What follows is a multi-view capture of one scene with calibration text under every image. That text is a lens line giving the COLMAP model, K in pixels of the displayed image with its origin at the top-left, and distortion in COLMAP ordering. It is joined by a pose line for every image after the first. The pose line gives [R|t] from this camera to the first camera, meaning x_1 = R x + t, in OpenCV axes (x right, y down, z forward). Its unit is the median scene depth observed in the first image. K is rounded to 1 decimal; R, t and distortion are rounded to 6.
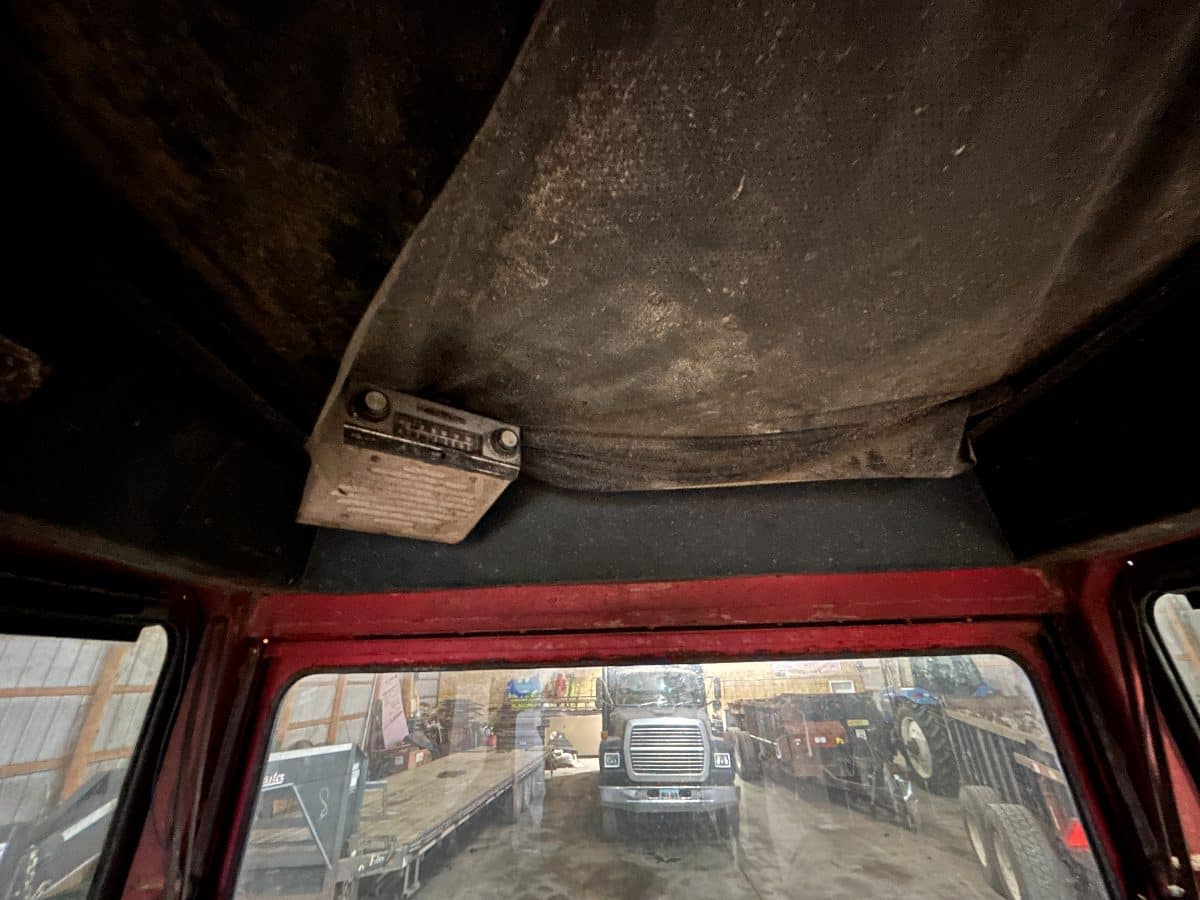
lens RADIAL K [[486.6, 0, 600.0], [0, 486.6, 450.0], [0, 0, 1]] dist [-0.001271, -0.000253]
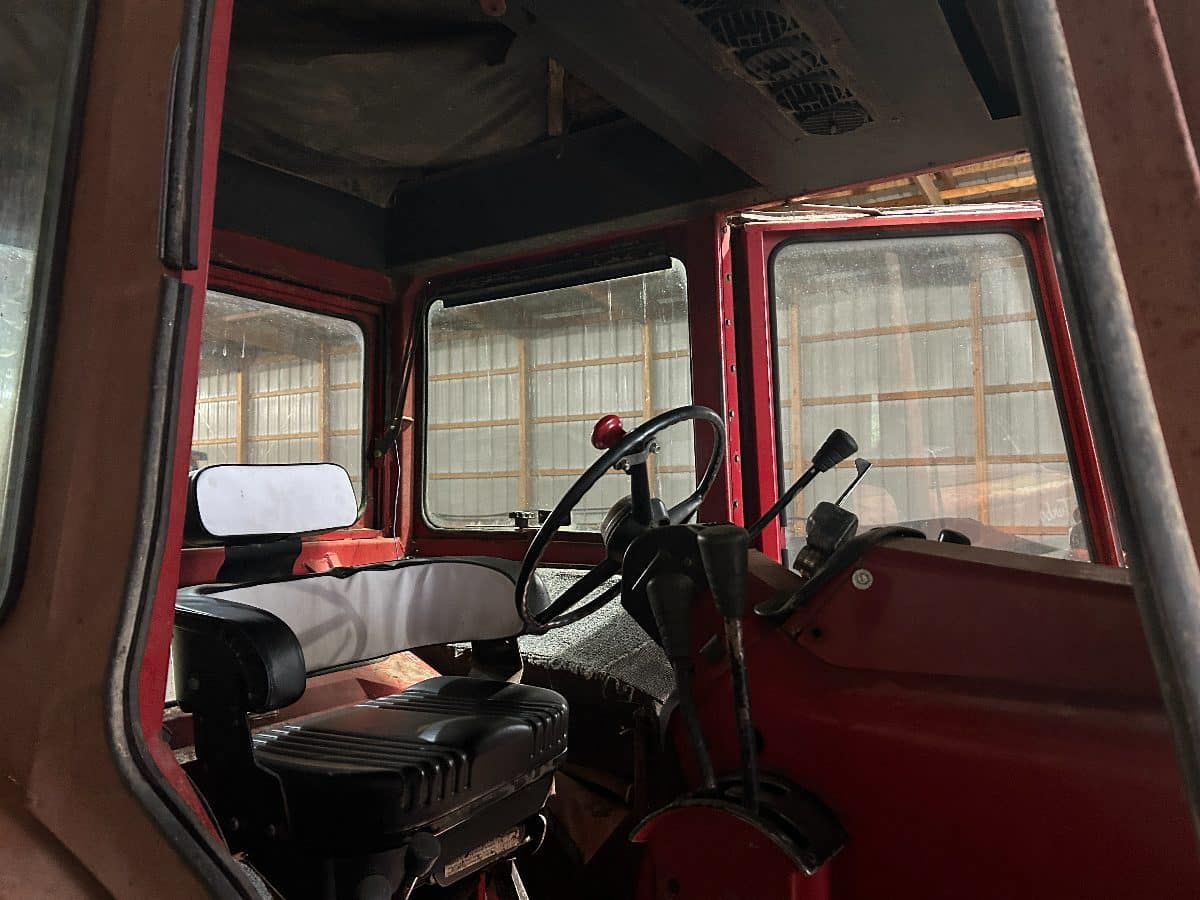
lens RADIAL K [[916.3, 0, 584.2], [0, 916.3, 447.5], [0, 0, 1]] dist [0.083157, -0.103365]
pose [[0.512754, 0.077217, 0.855056, -0.175229], [-0.372137, 0.917512, 0.140304, 0.011116], [-0.773690, -0.390139, 0.499194, -0.163297]]
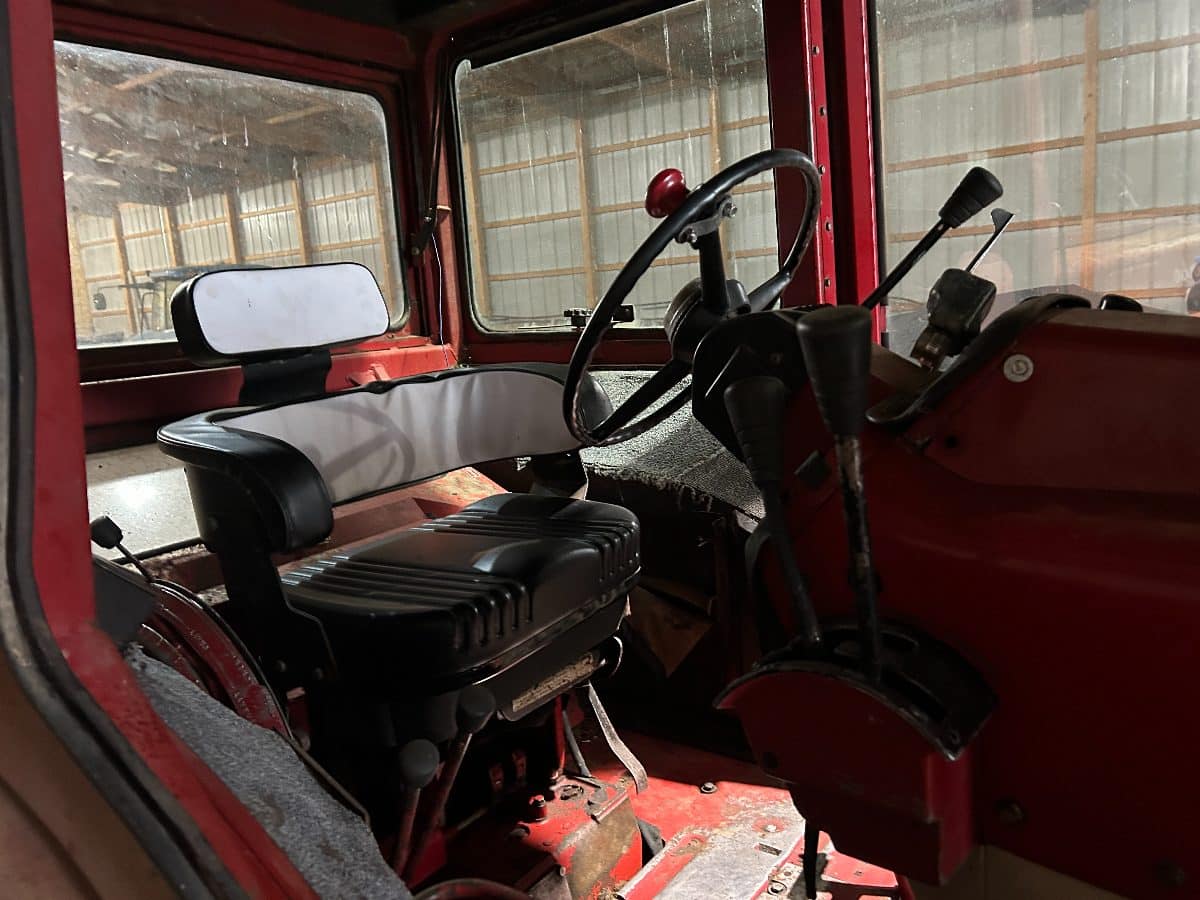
lens RADIAL K [[909.8, 0, 605.4], [0, 909.8, 450.6], [0, 0, 1]] dist [0.072250, -0.093274]
pose [[0.559592, -0.142877, 0.816359, -0.138539], [-0.306468, 0.879531, 0.364009, 0.019273], [-0.770022, -0.453885, 0.448391, -0.146215]]
